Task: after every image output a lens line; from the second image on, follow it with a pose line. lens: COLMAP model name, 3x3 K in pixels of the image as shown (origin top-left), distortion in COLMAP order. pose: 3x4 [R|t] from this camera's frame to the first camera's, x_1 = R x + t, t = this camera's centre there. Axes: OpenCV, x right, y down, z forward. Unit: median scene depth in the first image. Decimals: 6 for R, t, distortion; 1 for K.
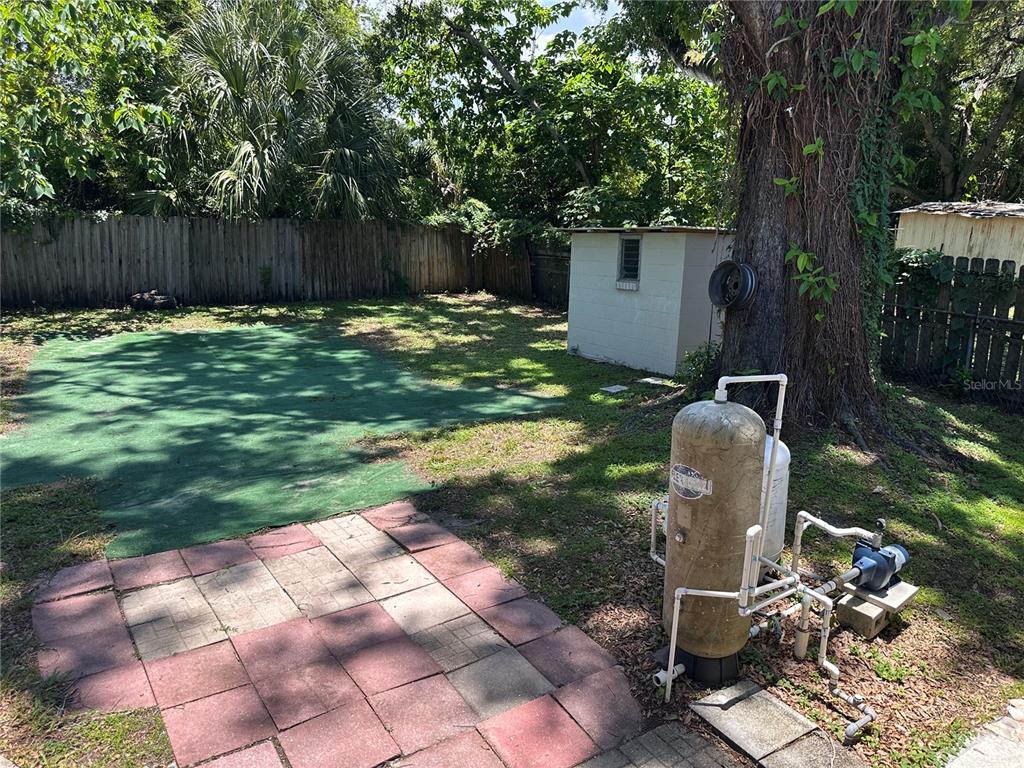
lens RADIAL K [[724.2, 0, 521.5], [0, 724.2, 382.1], [0, 0, 1]] dist [0.059683, -0.081726]
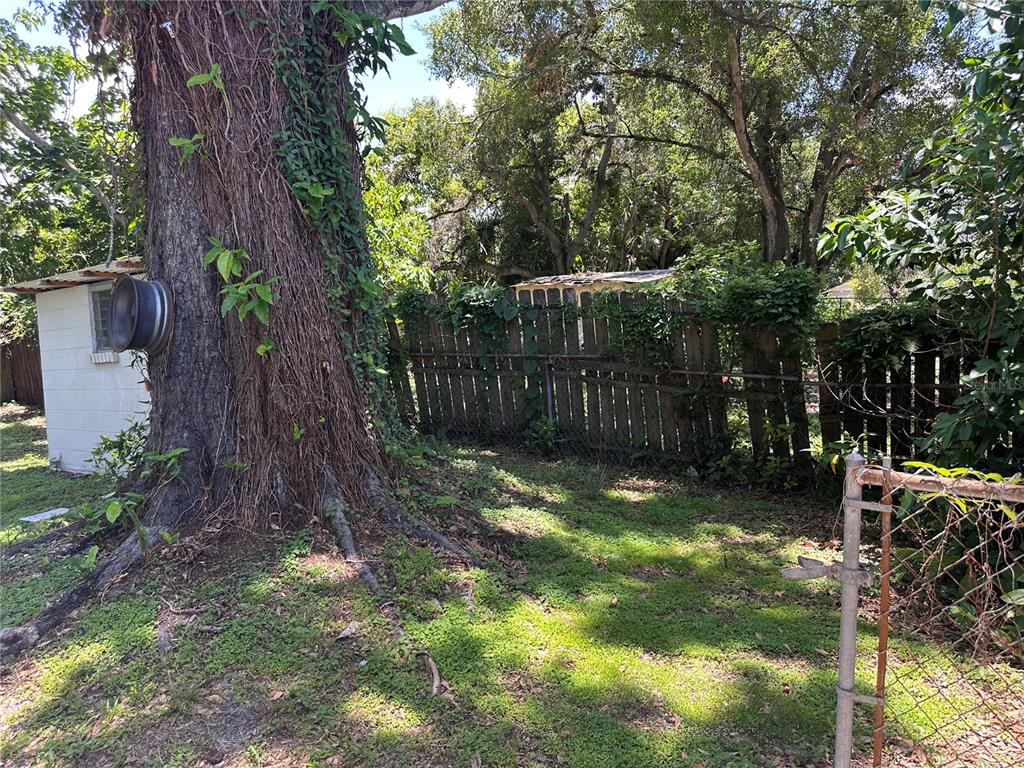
lens RADIAL K [[724.2, 0, 509.3], [0, 724.2, 385.3], [0, 0, 1]] dist [0.059683, -0.081726]
pose [[0.913063, -0.097794, 0.395920, 0.336491], [0.151058, 0.982869, -0.105594, 0.034907], [-0.378811, 0.156221, 0.912194, 0.352731]]
